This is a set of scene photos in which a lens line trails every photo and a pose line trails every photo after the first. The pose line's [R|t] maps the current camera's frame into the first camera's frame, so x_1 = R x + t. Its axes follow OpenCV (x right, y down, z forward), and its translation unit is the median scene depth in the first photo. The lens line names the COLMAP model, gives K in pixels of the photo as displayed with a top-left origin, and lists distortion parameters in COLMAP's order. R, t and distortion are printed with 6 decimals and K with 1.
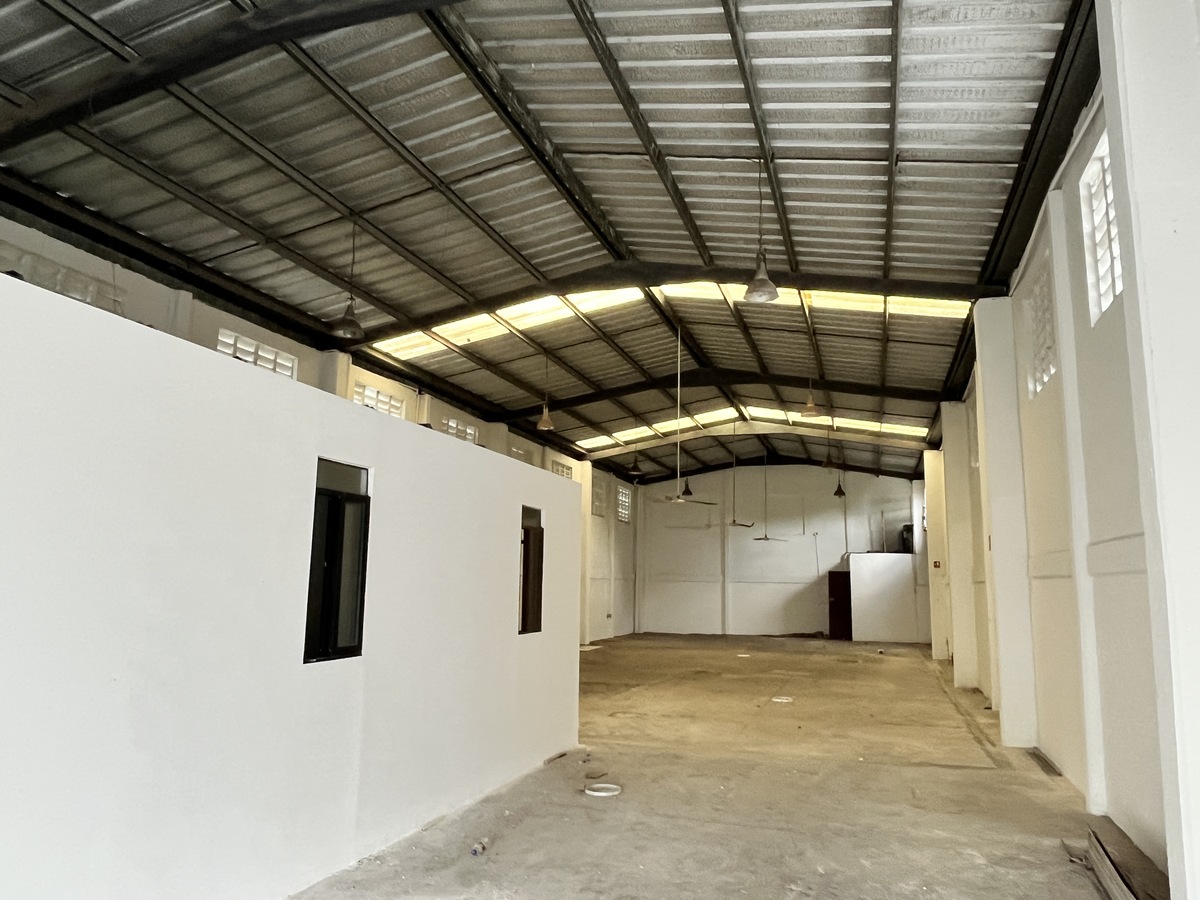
lens RADIAL K [[841.7, 0, 601.2], [0, 841.7, 449.8], [0, 0, 1]] dist [0.008855, -0.015794]
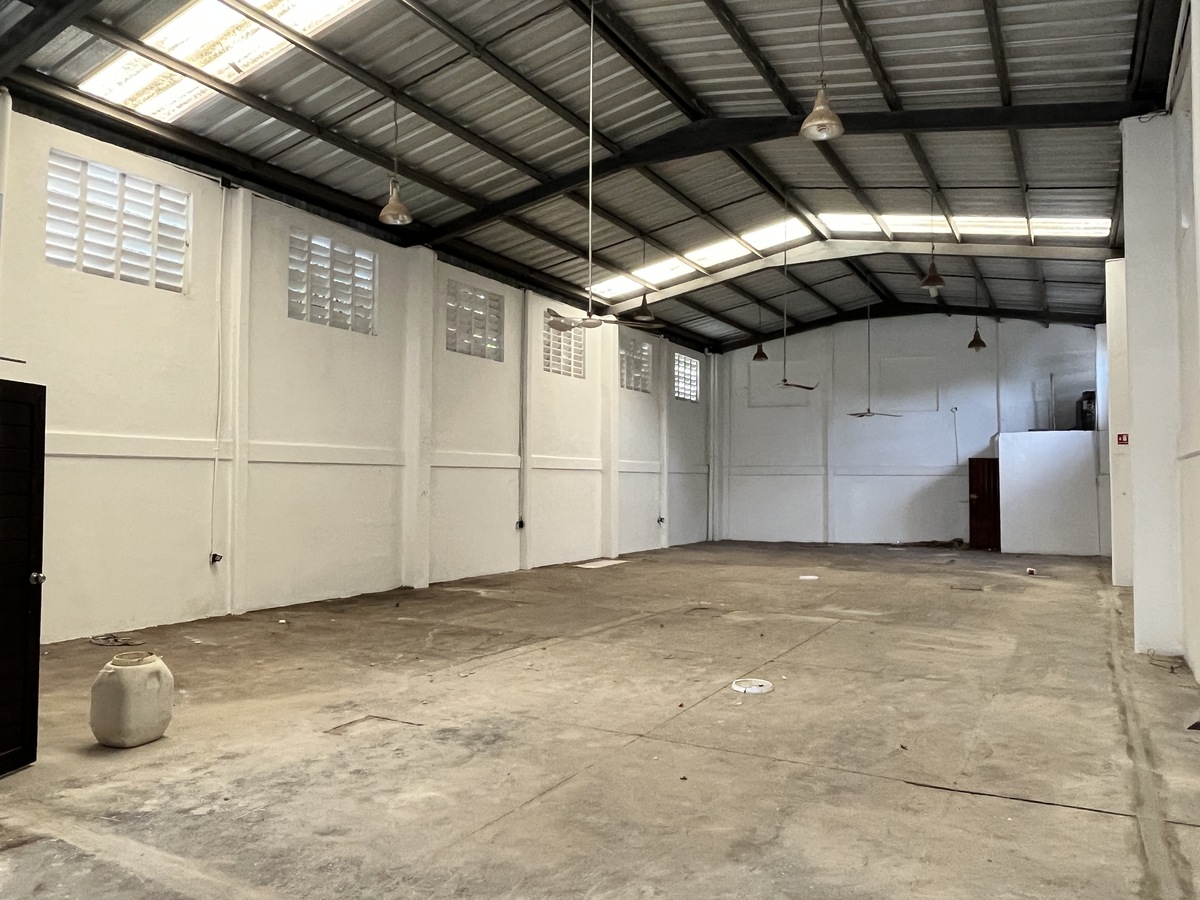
lens RADIAL K [[841.7, 0, 597.7], [0, 841.7, 450.8], [0, 0, 1]] dist [0.008855, -0.015794]
pose [[0.978276, -0.022082, -0.206127, 0.119031], [0.045772, 0.992779, 0.110881, 0.047347], [0.202191, -0.117907, 0.972223, 0.253822]]
